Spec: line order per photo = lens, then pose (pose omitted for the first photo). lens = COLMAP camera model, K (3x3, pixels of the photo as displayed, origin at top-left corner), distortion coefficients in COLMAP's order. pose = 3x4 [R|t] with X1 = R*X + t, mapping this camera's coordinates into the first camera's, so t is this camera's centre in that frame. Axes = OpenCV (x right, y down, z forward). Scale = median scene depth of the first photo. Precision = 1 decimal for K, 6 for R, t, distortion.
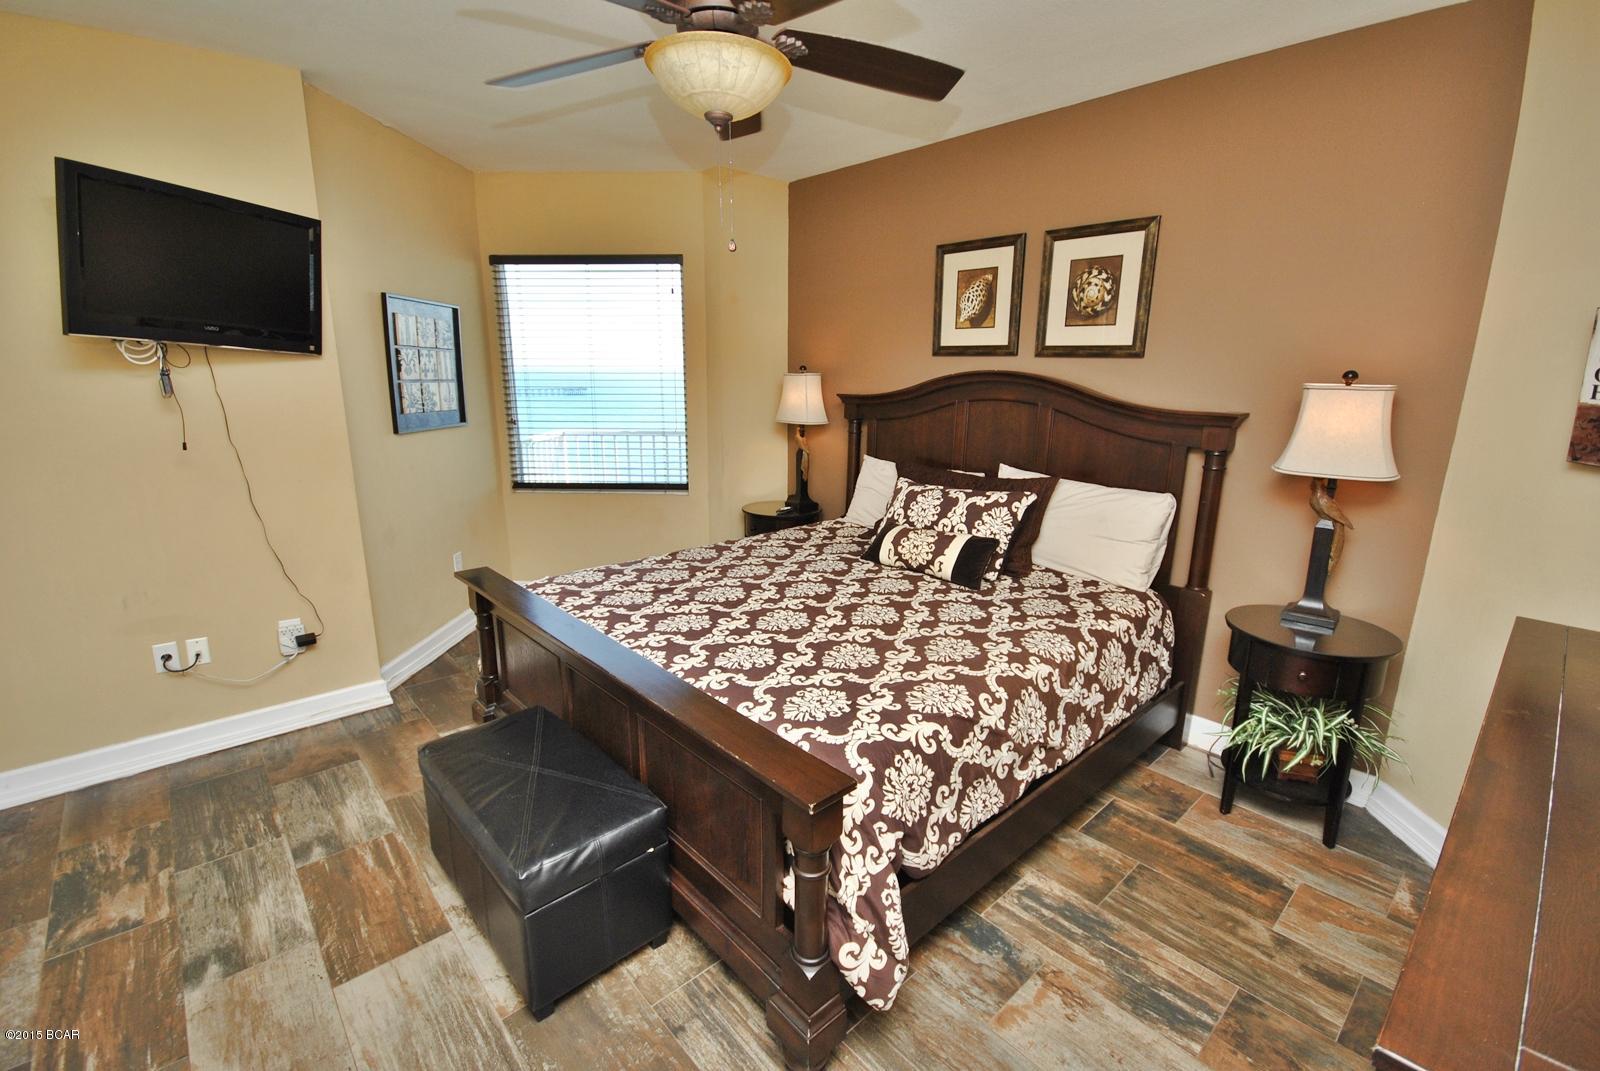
lens RADIAL K [[705.8, 0, 802.4], [0, 705.8, 533.7], [0, 0, 1]] dist [0.012543, -0.013336]
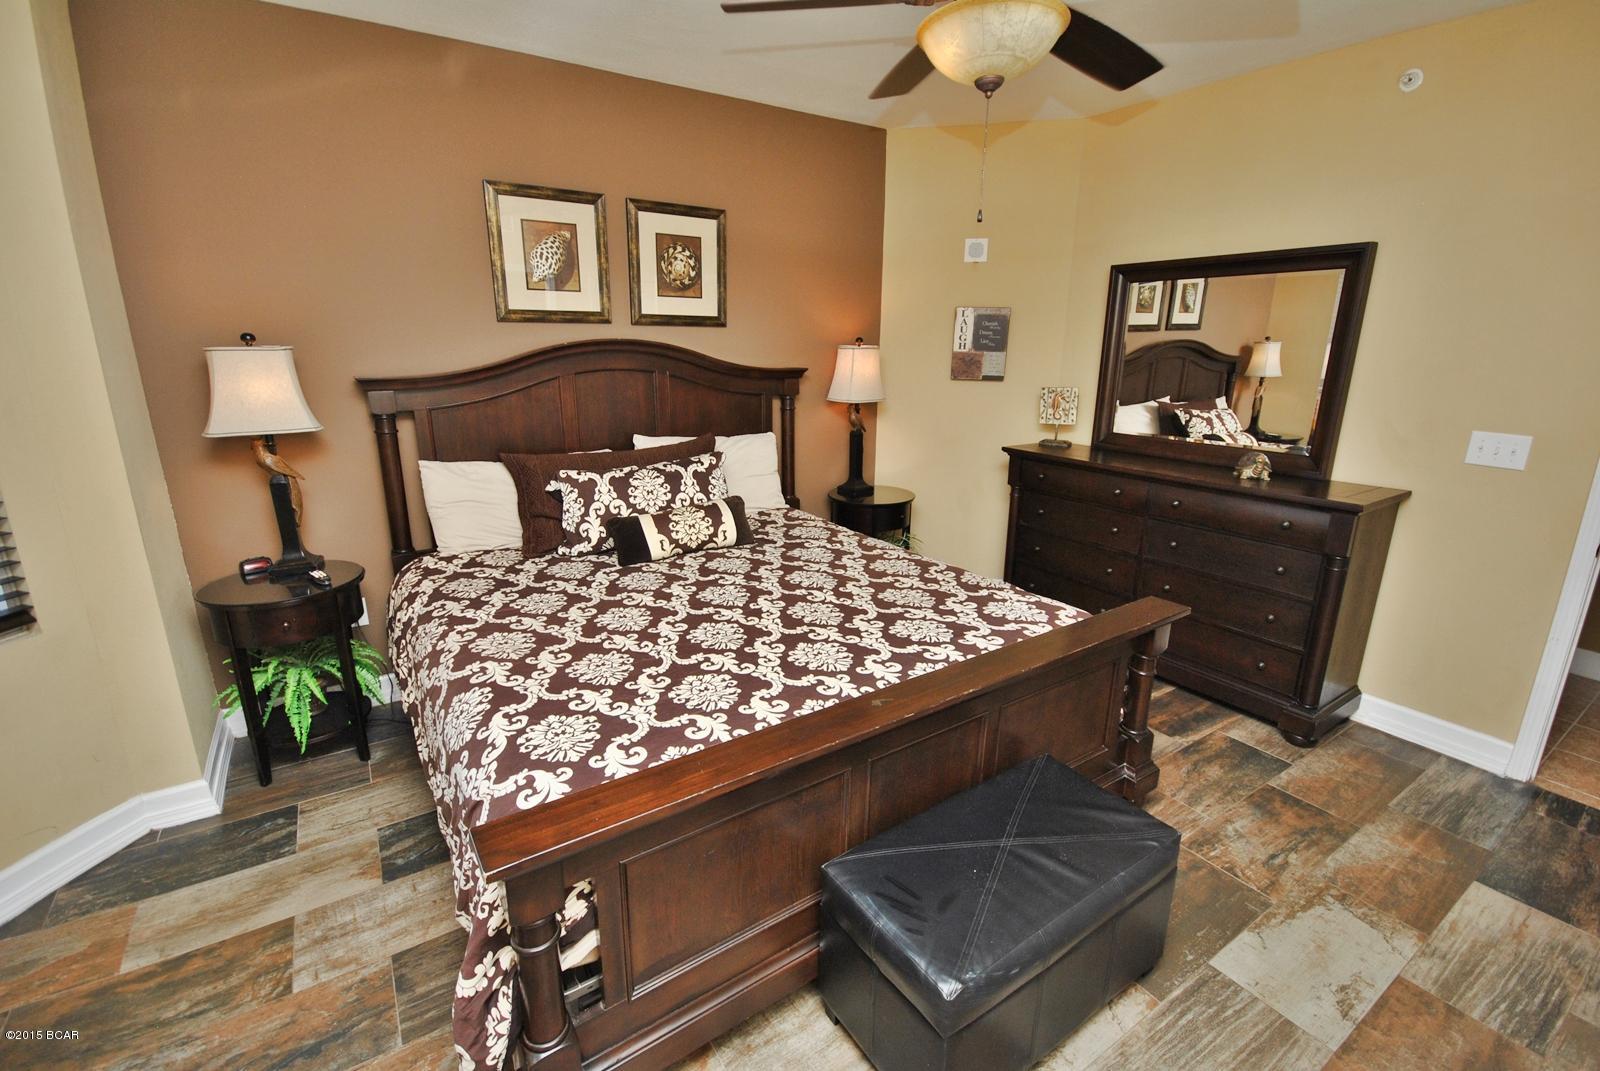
lens RADIAL K [[708.5, 0, 806.6], [0, 708.5, 534.7], [0, 0, 1]] dist [-0.002505, -0.000232]
pose [[0.151484, -0.275049, 0.949421, -0.802316], [0.222914, 0.945268, 0.238279, -0.181404], [-0.962996, 0.175544, 0.204505, 0.722333]]
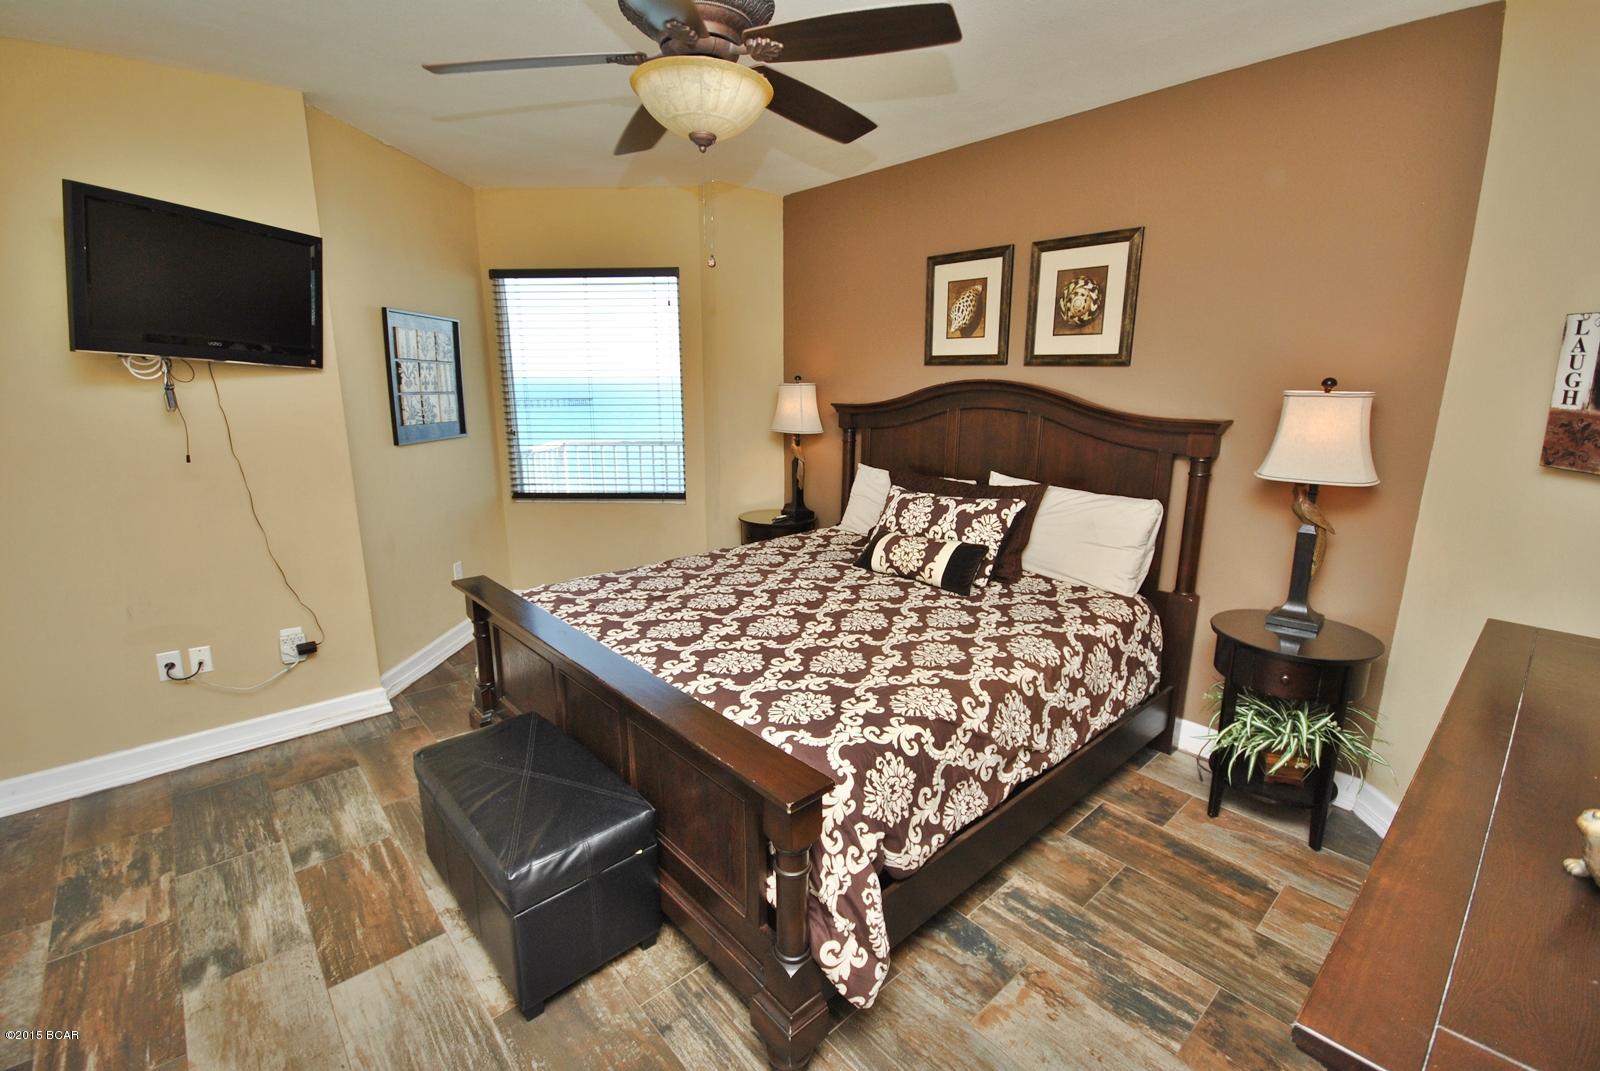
lens RADIAL K [[705.8, 0, 802.4], [0, 705.8, 533.7], [0, 0, 1]] dist [0.012543, -0.013336]
pose [[0.999966, -0.005112, -0.006447, 0.019528], [0.005033, 0.999912, -0.012272, 0.001656], [0.006509, 0.012239, 0.999904, -0.015131]]
